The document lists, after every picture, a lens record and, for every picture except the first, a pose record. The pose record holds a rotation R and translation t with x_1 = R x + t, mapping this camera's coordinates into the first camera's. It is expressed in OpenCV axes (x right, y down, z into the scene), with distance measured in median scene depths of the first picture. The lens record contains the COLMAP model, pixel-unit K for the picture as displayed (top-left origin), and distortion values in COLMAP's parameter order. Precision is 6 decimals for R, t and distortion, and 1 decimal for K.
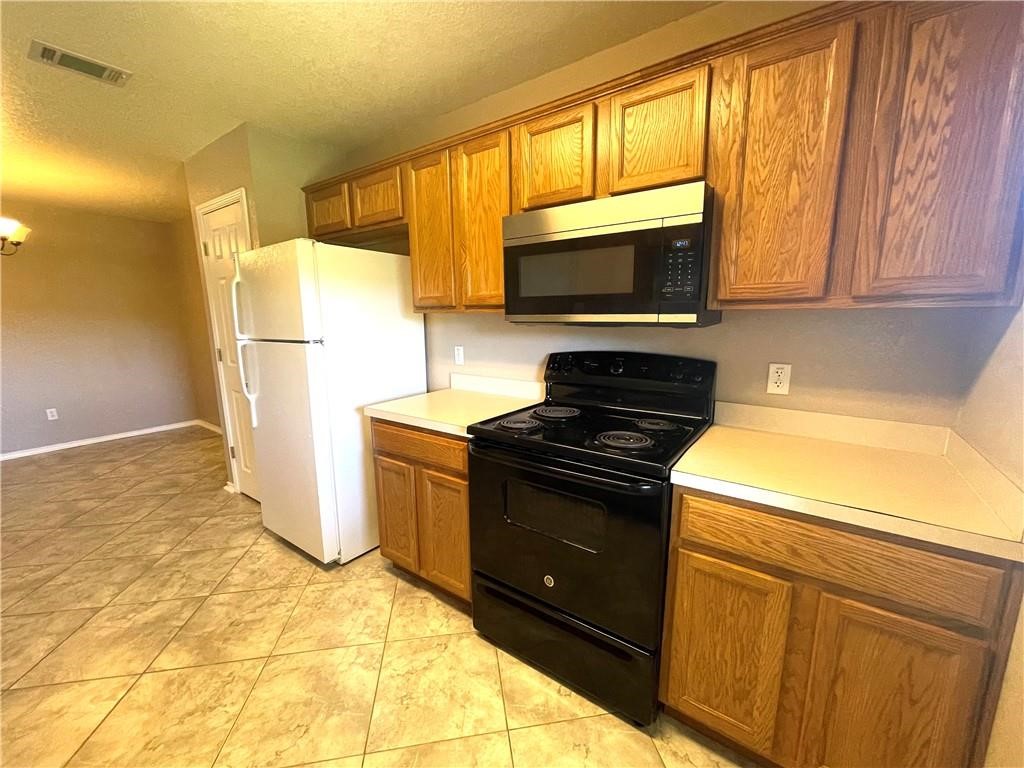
lens RADIAL K [[415.2, 0, 511.6], [0, 415.2, 383.6], [0, 0, 1]] dist [-0.003439, -0.001122]
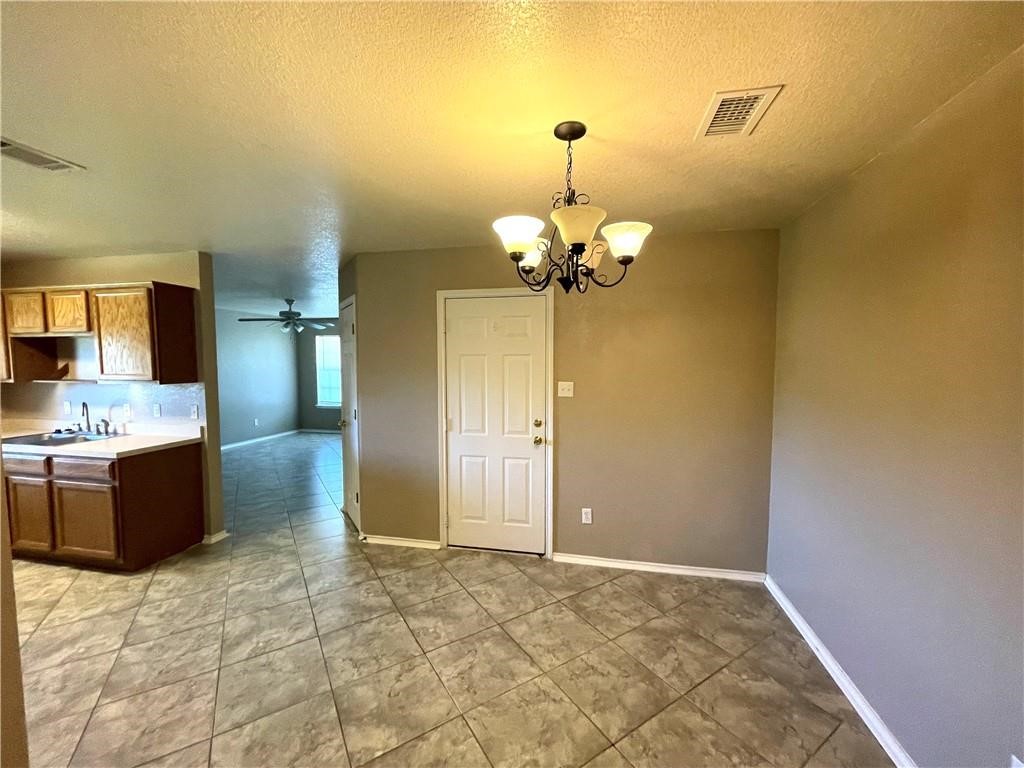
lens RADIAL K [[415.2, 0, 513.0], [0, 415.2, 385.7], [0, 0, 1]] dist [-0.003439, -0.001122]
pose [[-0.914289, 0.043331, -0.402737, -1.352261], [-0.053032, 0.972899, 0.225066, -0.410392], [0.401575, 0.227134, -0.887214, 1.986425]]
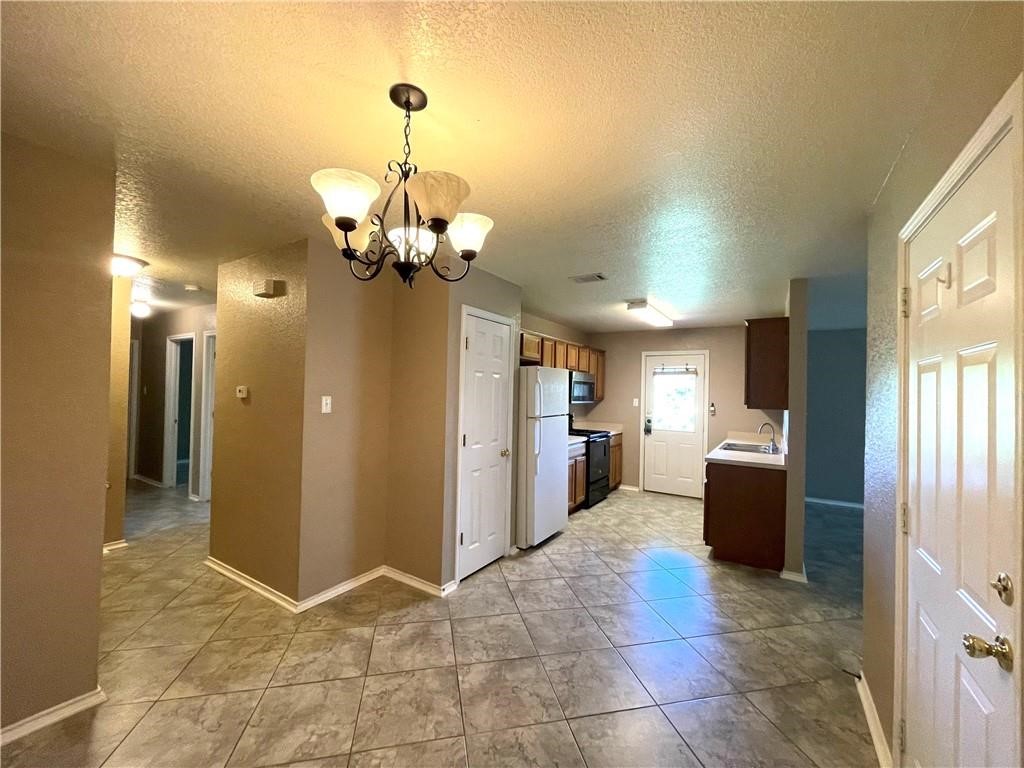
lens RADIAL K [[415.2, 0, 515.1], [0, 415.2, 386.5], [0, 0, 1]] dist [-0.003439, -0.001122]
pose [[-0.066631, 0.029758, 0.997334, -2.362180], [0.151286, 0.988300, -0.019381, -0.222551], [-0.986242, 0.149591, -0.070353, 1.240652]]
